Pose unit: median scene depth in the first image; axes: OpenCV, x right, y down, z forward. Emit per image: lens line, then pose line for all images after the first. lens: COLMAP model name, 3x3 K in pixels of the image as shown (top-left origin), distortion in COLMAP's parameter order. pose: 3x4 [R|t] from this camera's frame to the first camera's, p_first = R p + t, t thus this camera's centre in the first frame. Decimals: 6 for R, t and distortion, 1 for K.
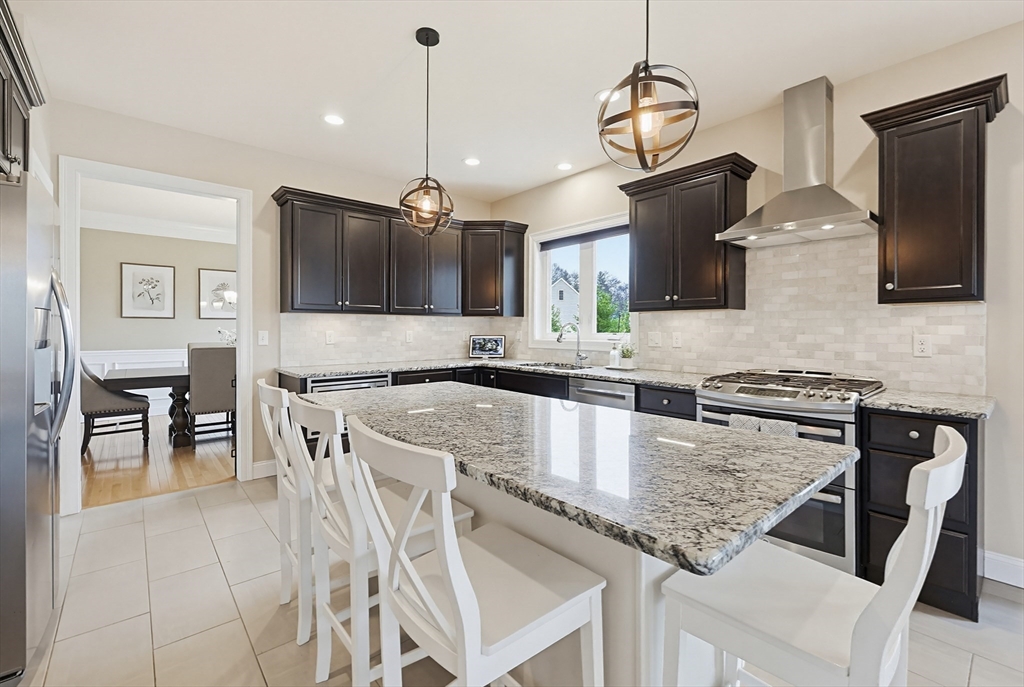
lens RADIAL K [[439.7, 0, 511.2], [0, 439.7, 332.7], [0, 0, 1]] dist [0.003856, 0.000452]
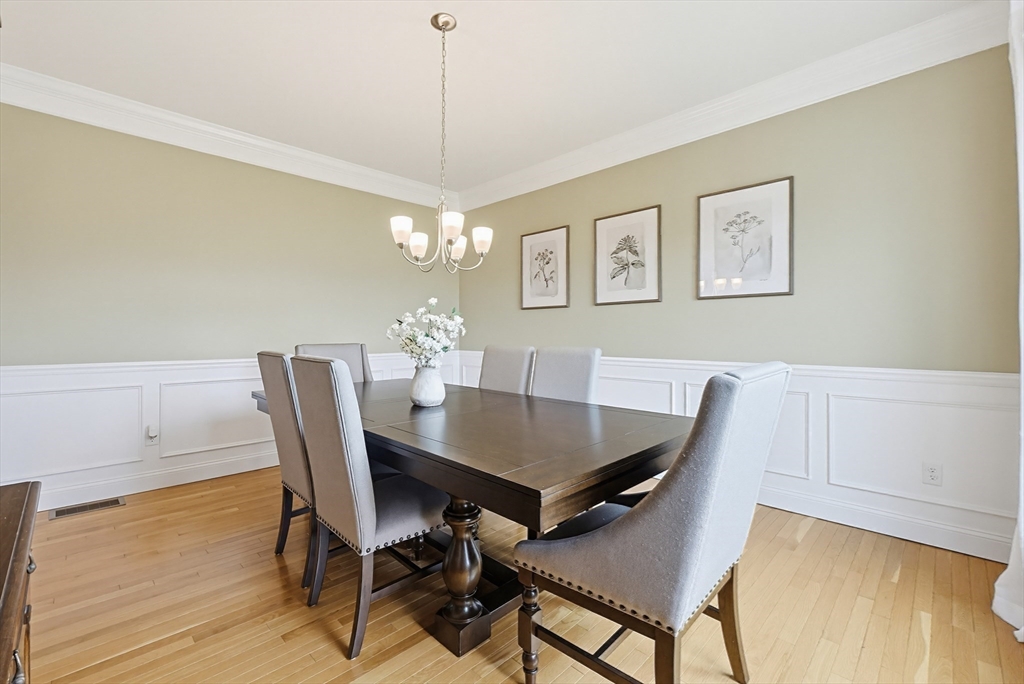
lens RADIAL K [[439.7, 0, 516.9], [0, 439.7, 339.3], [0, 0, 1]] dist [0.003856, 0.000452]
pose [[0.090461, 0.006101, -0.995881, -0.139152], [-0.002706, 0.999979, 0.005880, 0.011876], [0.995896, 0.002163, 0.090476, 0.893370]]
